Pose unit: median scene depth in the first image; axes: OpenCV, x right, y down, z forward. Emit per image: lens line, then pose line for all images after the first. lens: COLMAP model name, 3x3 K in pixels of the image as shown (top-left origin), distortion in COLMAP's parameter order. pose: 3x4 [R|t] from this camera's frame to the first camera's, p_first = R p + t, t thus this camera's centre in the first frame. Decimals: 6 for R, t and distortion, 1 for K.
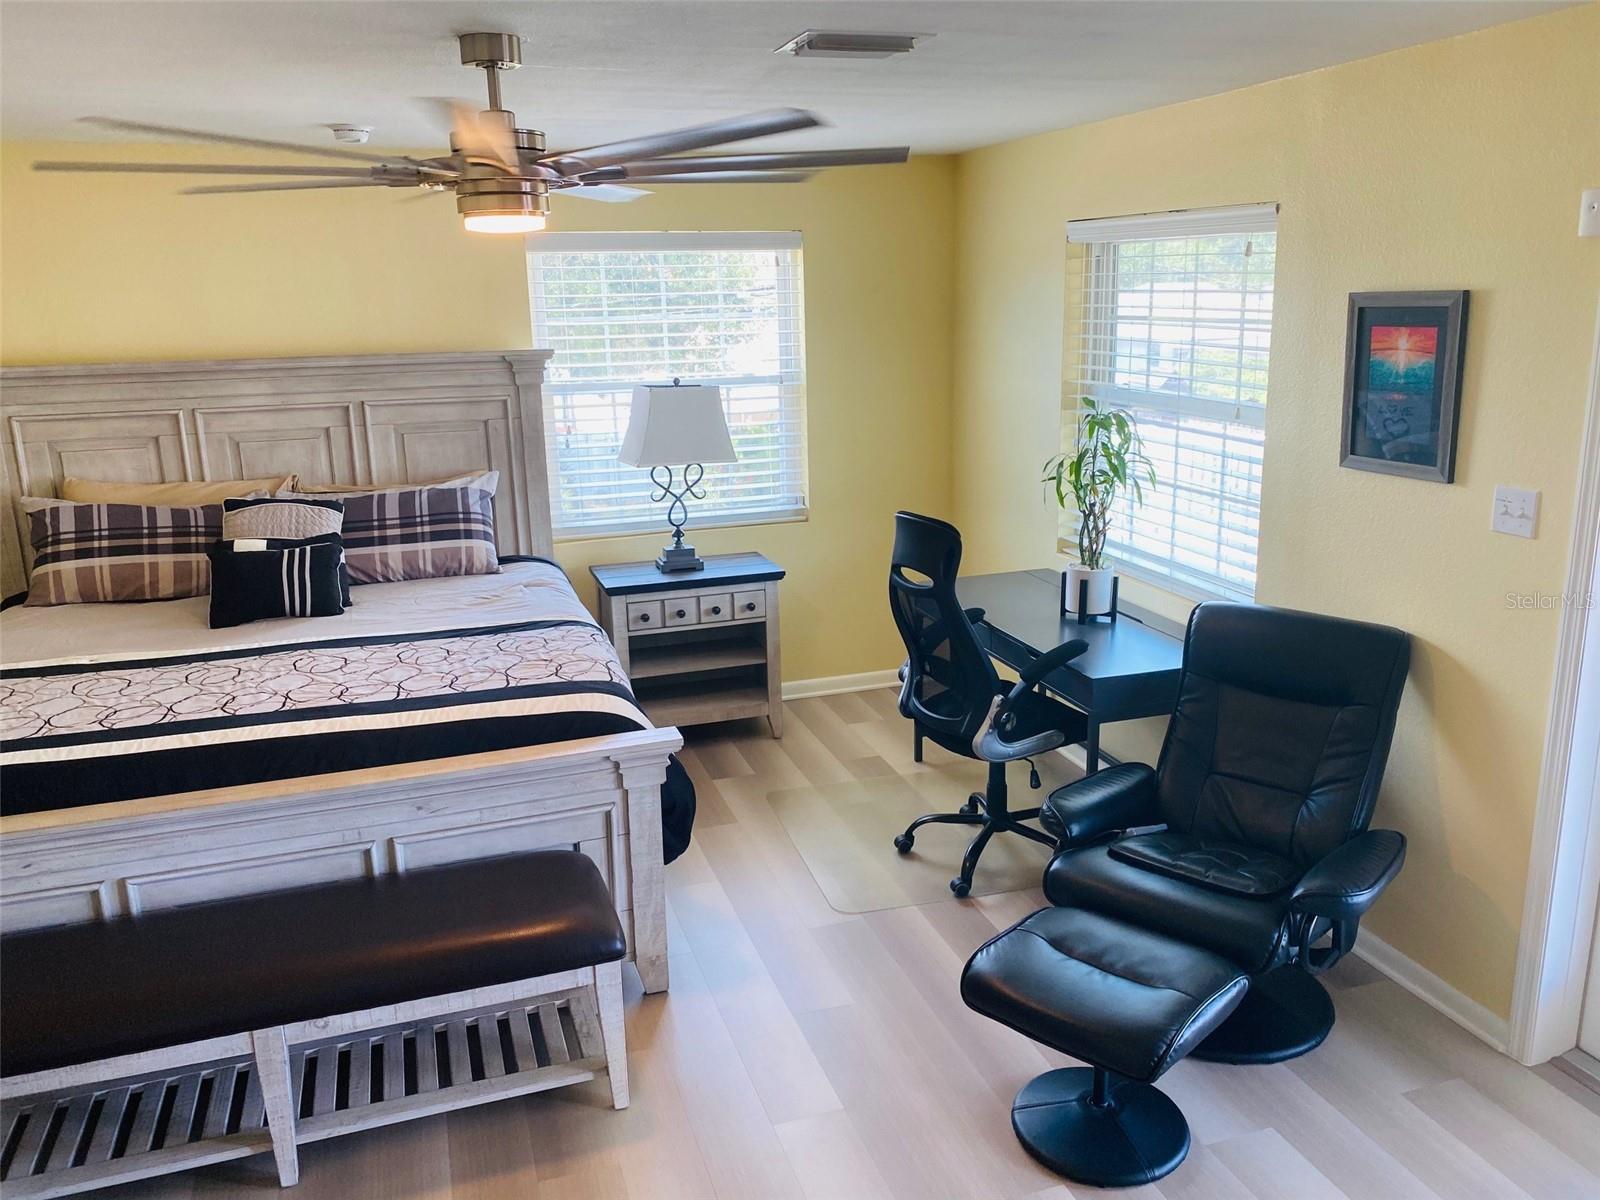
lens RADIAL K [[1233.4, 0, 801.3], [0, 1233.4, 592.4], [0, 0, 1]] dist [0.050803, -0.058871]
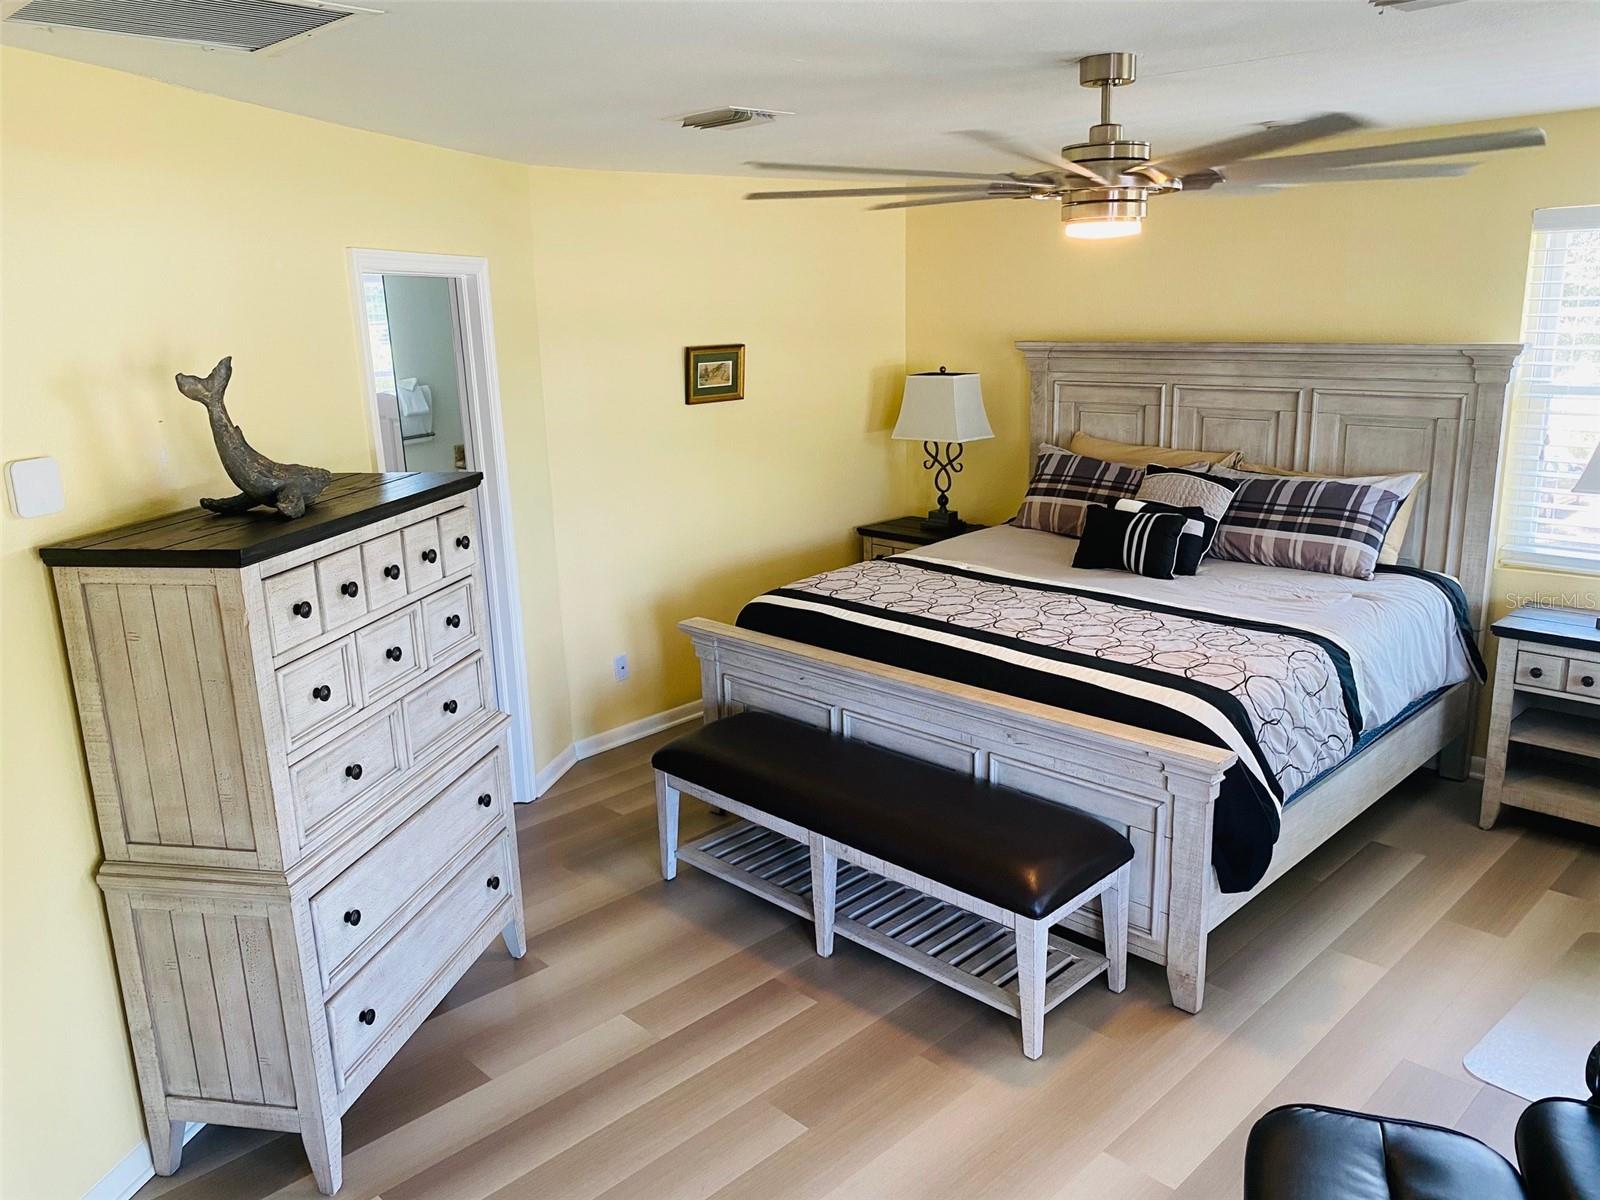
lens RADIAL K [[1222.4, 0, 778.7], [0, 1222.4, 599.8], [0, 0, 1]] dist [0.051366, -0.075393]
pose [[0.435711, 0.226134, -0.871217, 0.395494], [-0.197837, 0.968316, 0.152396, -0.057383], [0.878075, 0.105958, 0.466644, 0.178122]]
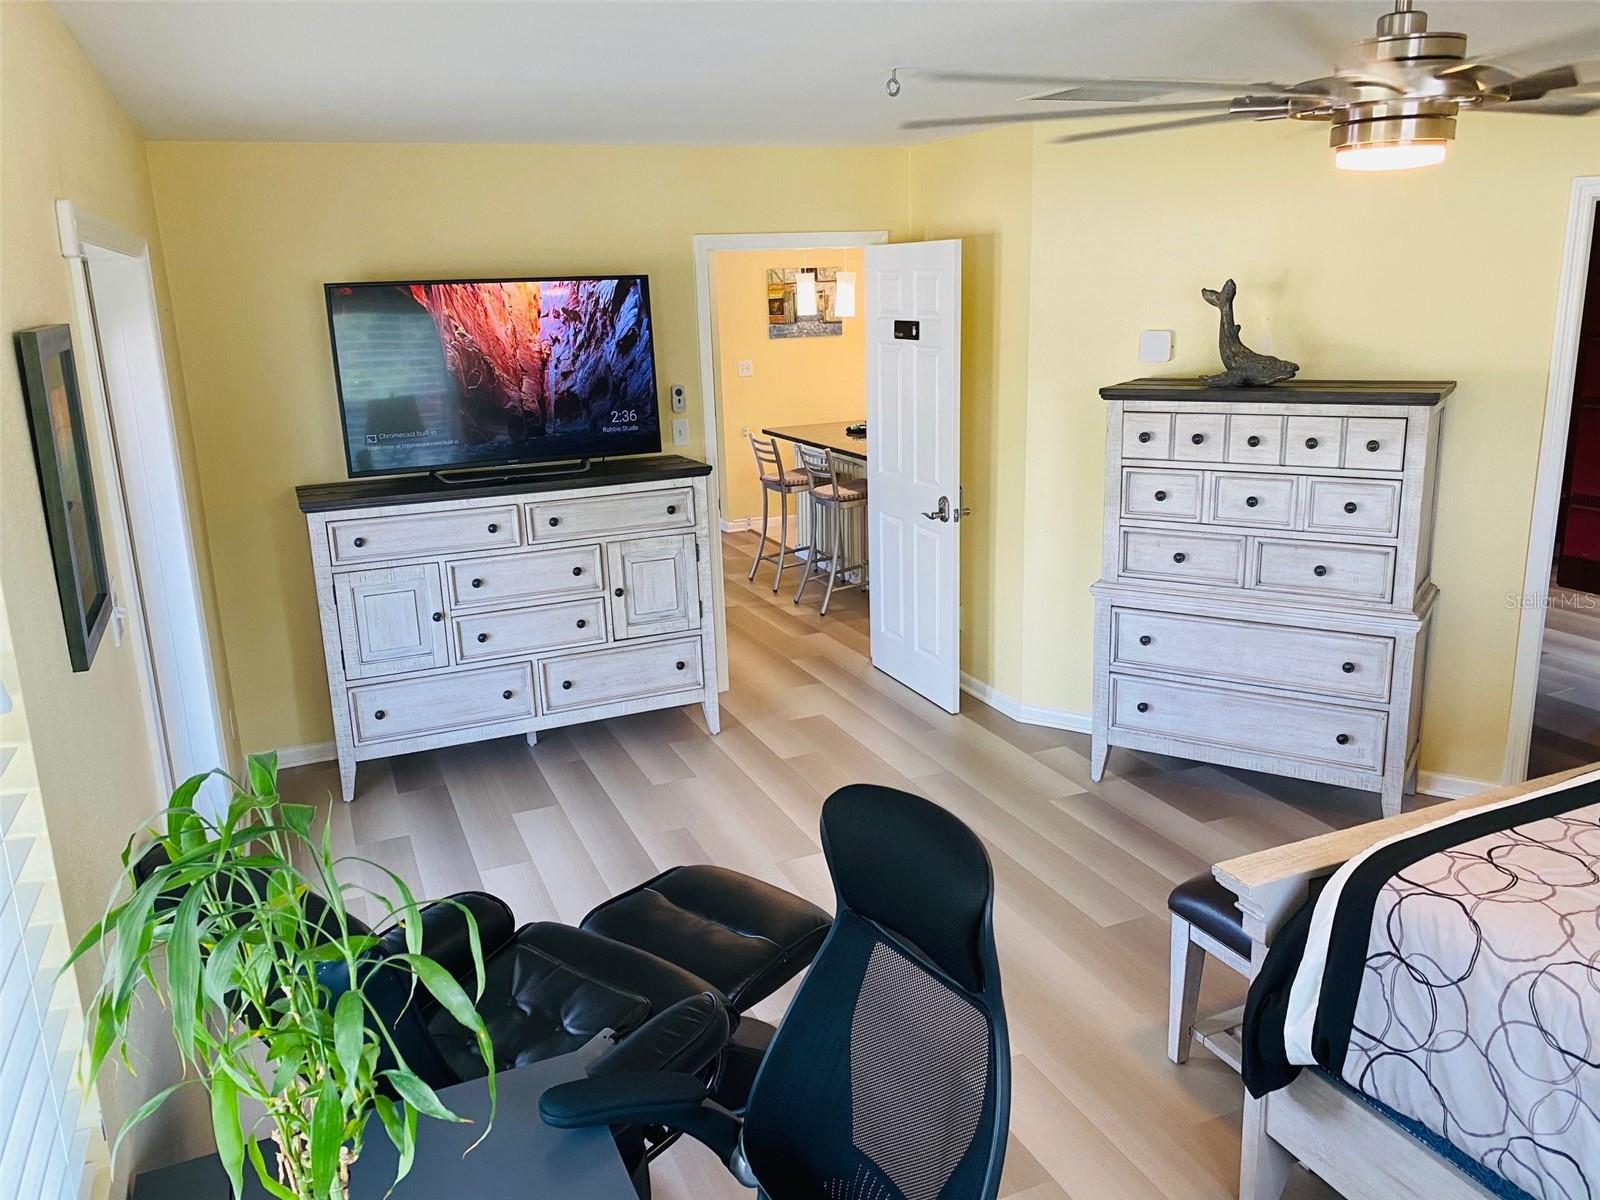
lens RADIAL K [[1233.4, 0, 801.3], [0, 1233.4, 592.4], [0, 0, 1]] dist [0.050803, -0.058871]
pose [[-0.993687, 0.077295, -0.081317, 0.150352], [0.030147, 0.882110, 0.470078, -0.272345], [0.108065, 0.464659, -0.878871, 1.117967]]
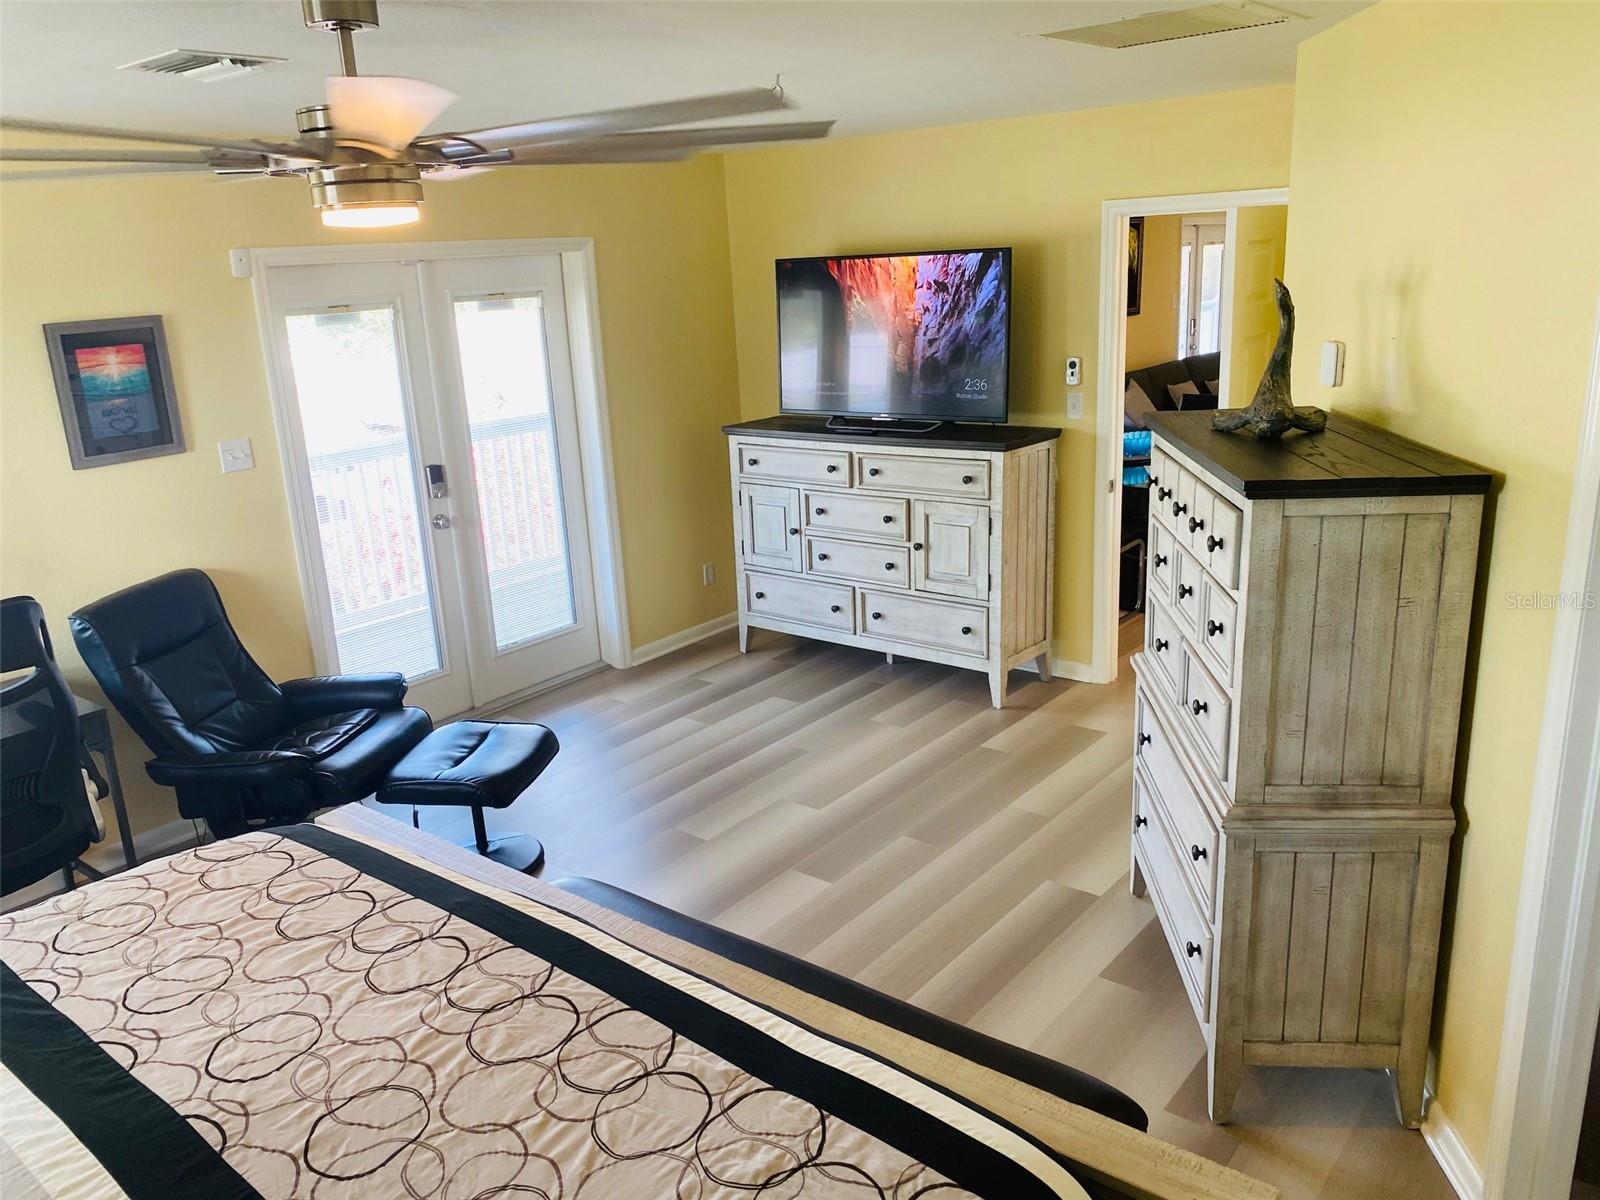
lens RADIAL K [[1222.4, 0, 778.7], [0, 1222.4, 599.8], [0, 0, 1]] dist [0.051366, -0.075393]
pose [[-0.526443, -0.180078, 0.830921, -0.695349], [0.268222, 0.892227, 0.363300, -0.180855], [-0.806793, 0.414128, -0.421406, 0.764434]]
